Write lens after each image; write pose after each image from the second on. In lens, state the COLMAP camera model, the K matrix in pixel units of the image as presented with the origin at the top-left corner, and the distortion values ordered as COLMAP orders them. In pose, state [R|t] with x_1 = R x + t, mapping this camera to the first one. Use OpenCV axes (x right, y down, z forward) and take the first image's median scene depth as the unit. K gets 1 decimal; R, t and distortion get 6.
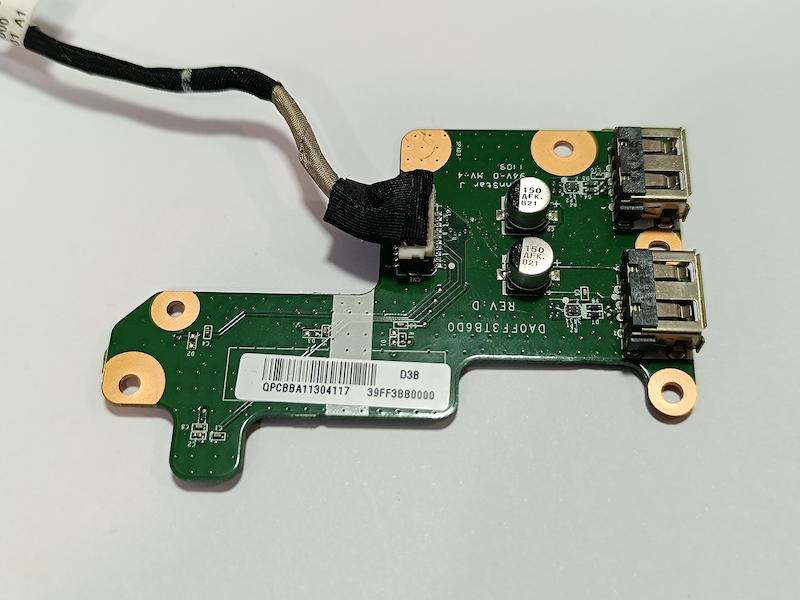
lens RADIAL K [[1061.9, 0, 400.0], [0, 1061.9, 300.0], [0, 0, 1]] dist [0.185183, -1.783042]
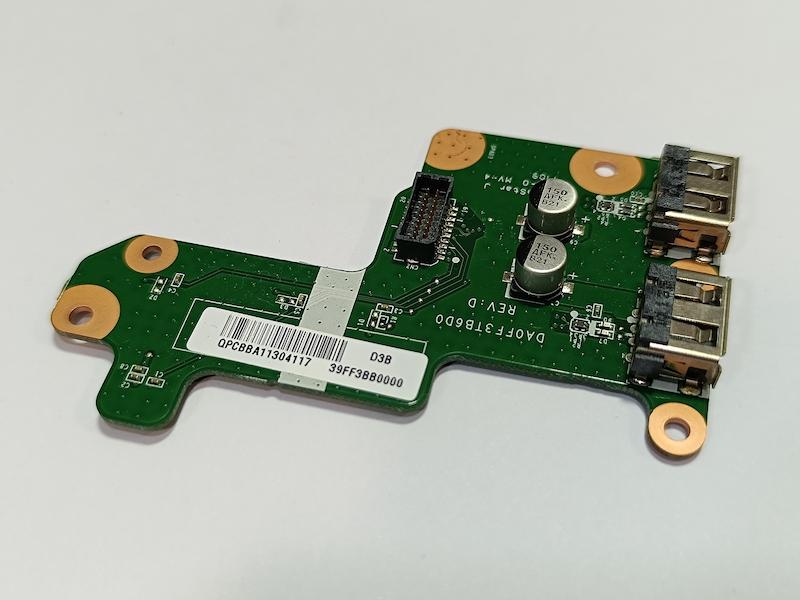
lens RADIAL K [[1061.9, 0, 400.0], [0, 1061.9, 300.0], [0, 0, 1]] dist [0.185183, -1.783042]
pose [[0.977870, 0.166200, -0.127075, 0.126293], [-0.186560, 0.967607, -0.170094, 0.167537], [0.094689, 0.190037, 0.977200, 0.126210]]
